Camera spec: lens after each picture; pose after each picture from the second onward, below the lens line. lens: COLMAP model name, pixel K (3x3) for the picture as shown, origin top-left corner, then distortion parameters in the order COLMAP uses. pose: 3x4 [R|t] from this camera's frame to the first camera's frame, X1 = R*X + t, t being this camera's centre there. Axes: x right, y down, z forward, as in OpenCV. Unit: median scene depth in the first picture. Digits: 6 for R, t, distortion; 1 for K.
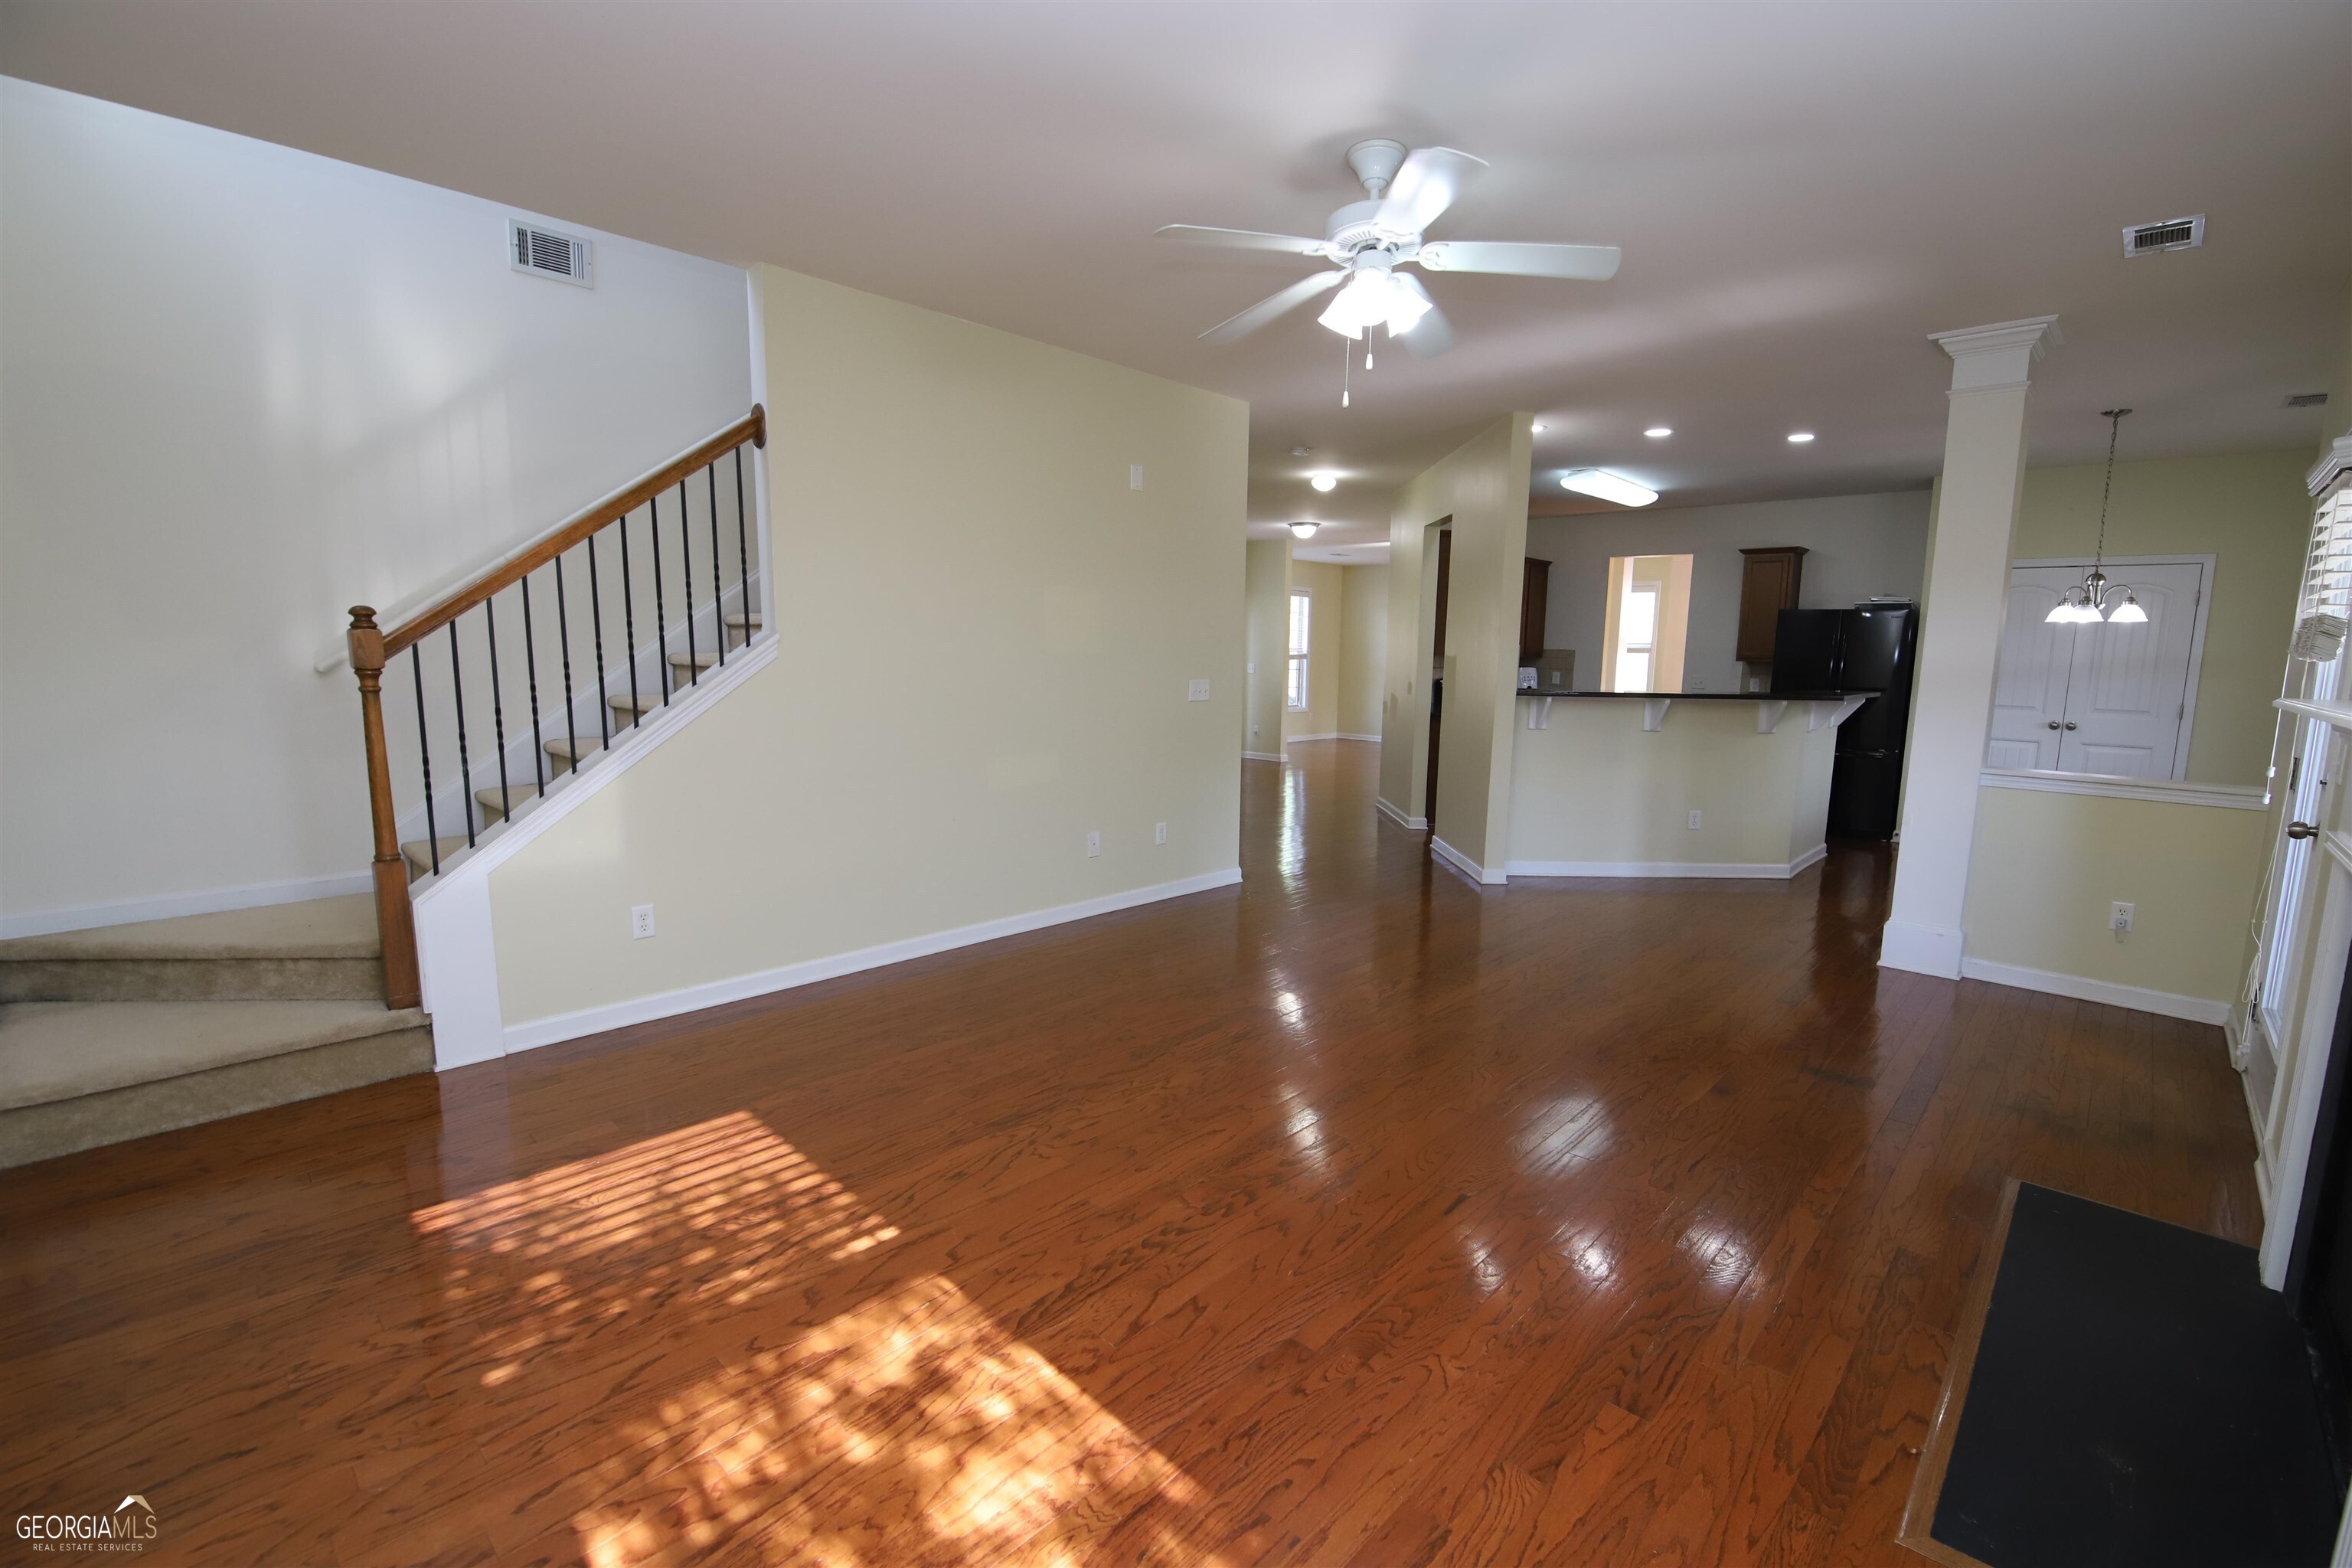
lens RADIAL K [[1004.9, 0, 1173.2], [0, 1004.9, 794.5], [0, 0, 1]] dist [-0.000739, -0.000123]
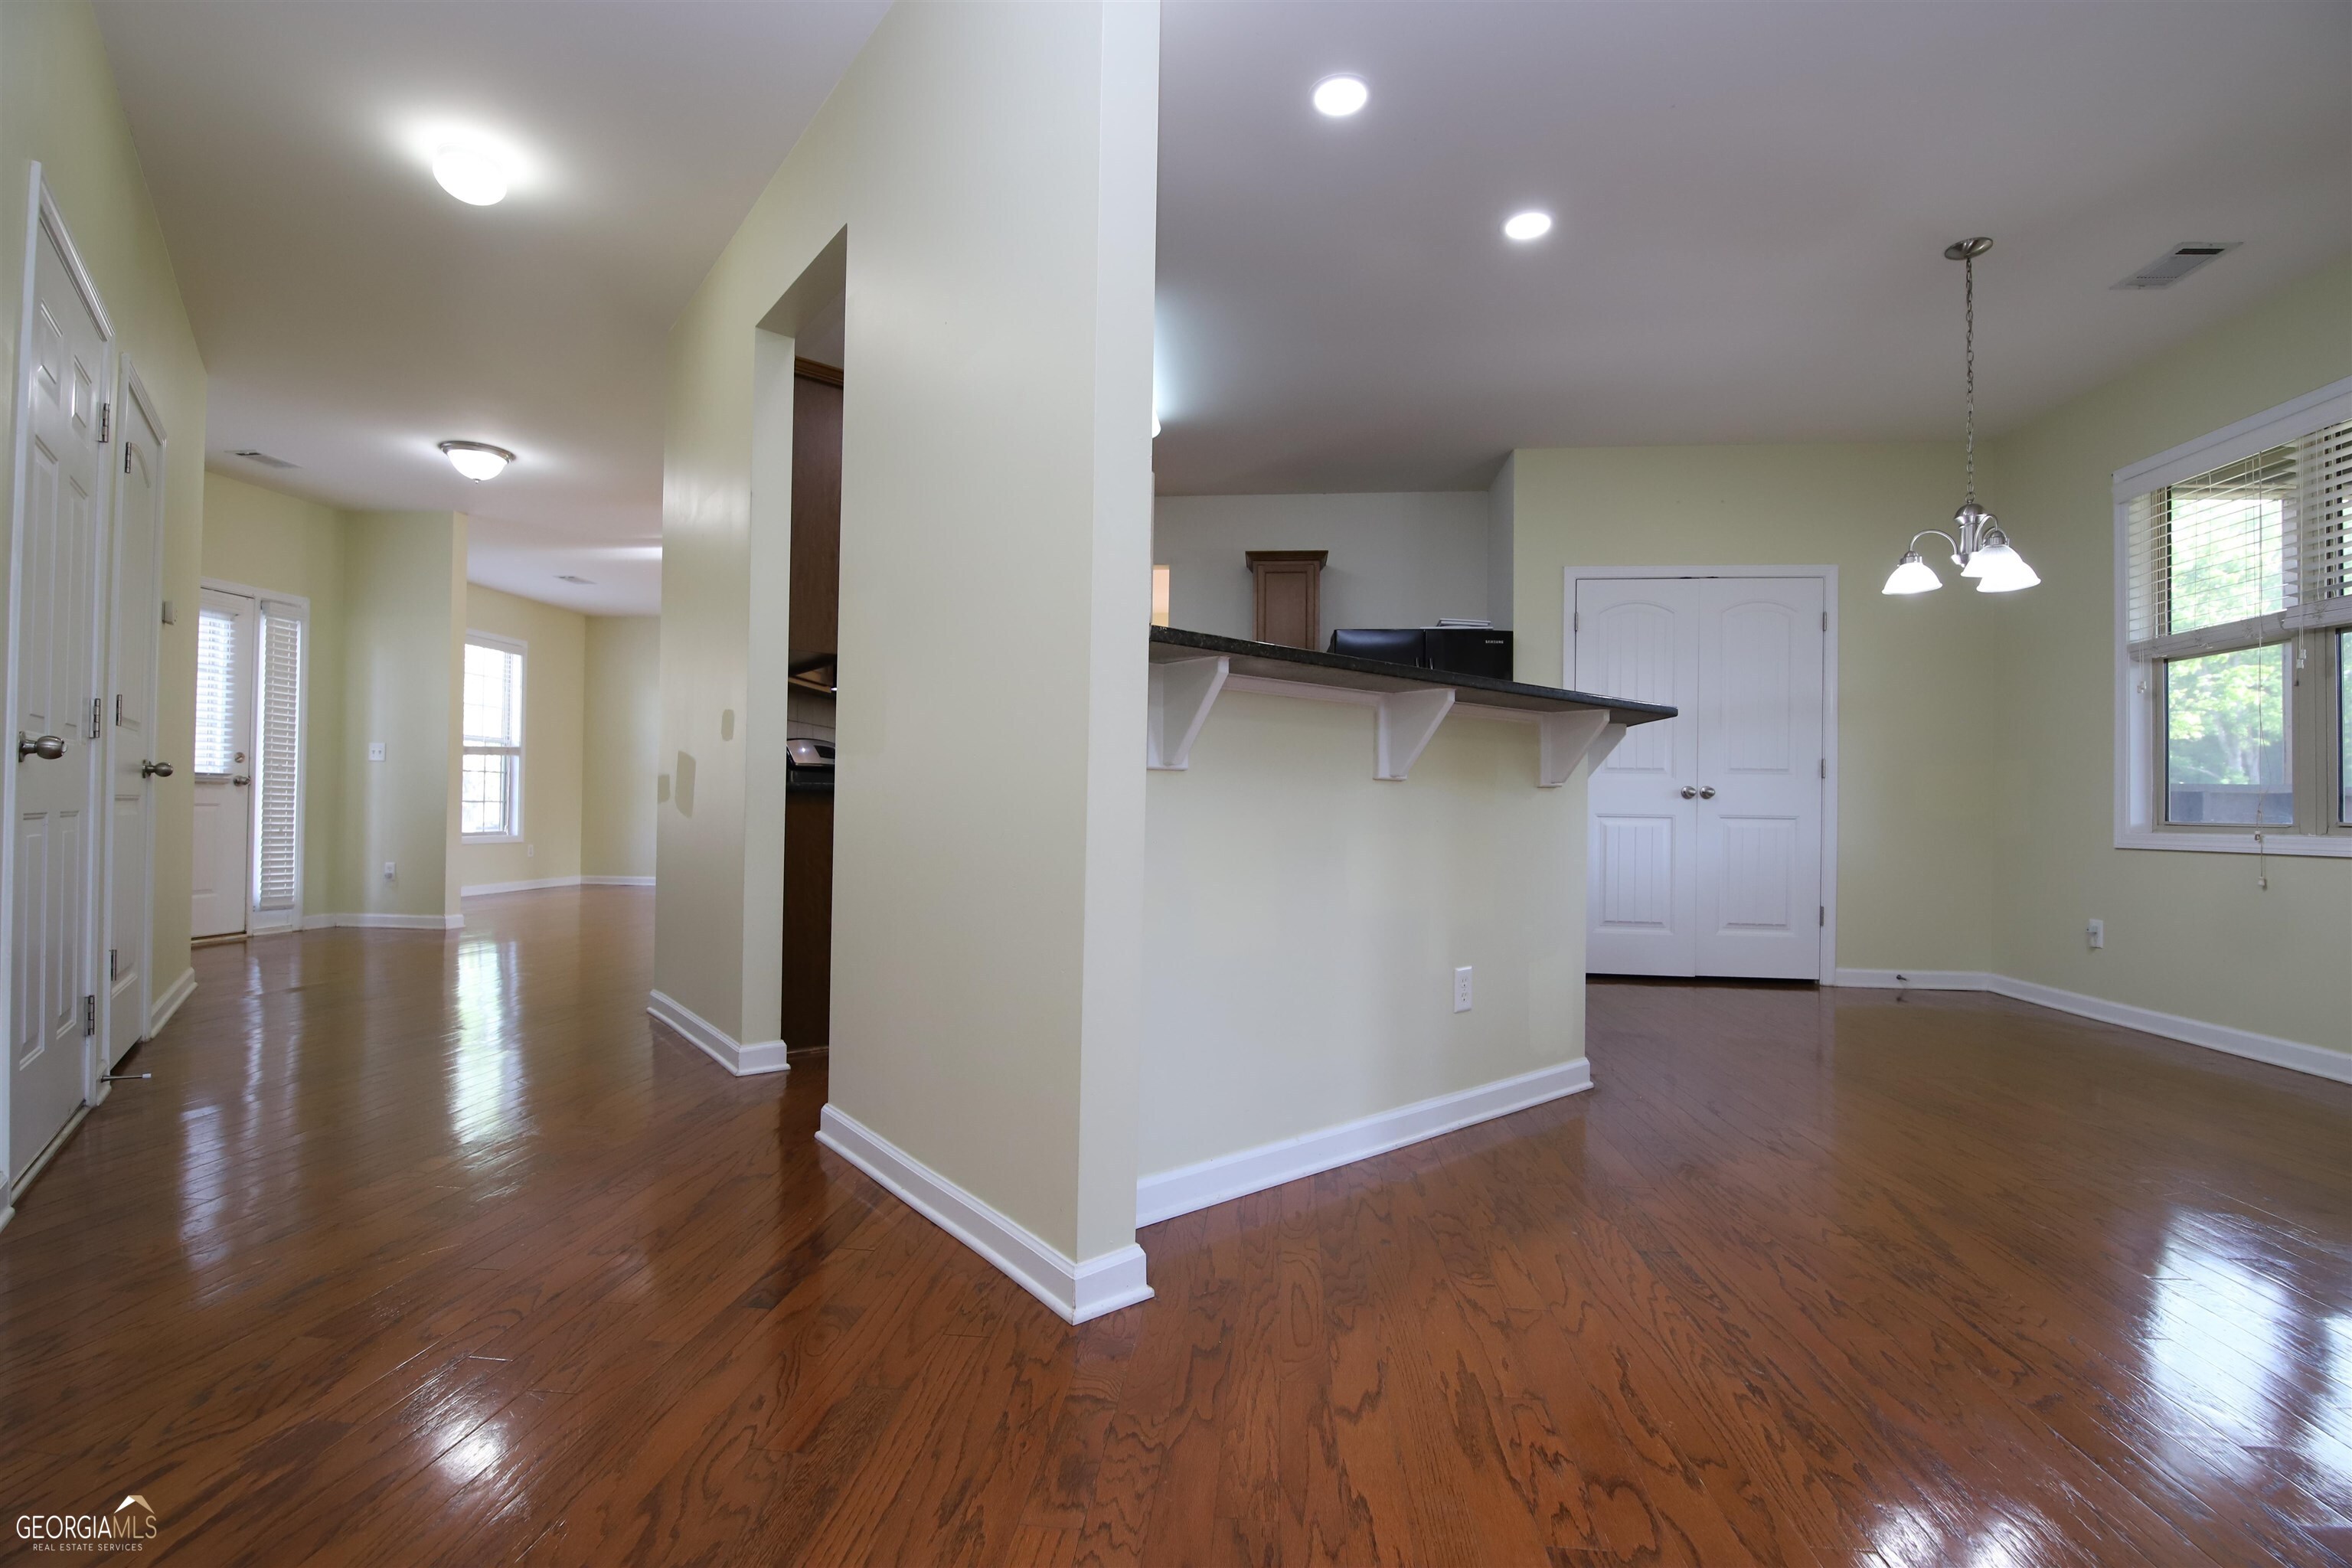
lens RADIAL K [[1004.9, 0, 1173.2], [0, 1004.9, 794.5], [0, 0, 1]] dist [-0.000739, -0.000123]
pose [[0.778555, 0.002105, 0.627572, 0.108720], [0.087547, 0.989852, -0.111929, -0.015208], [-0.621440, 0.142085, 0.770470, 0.525630]]
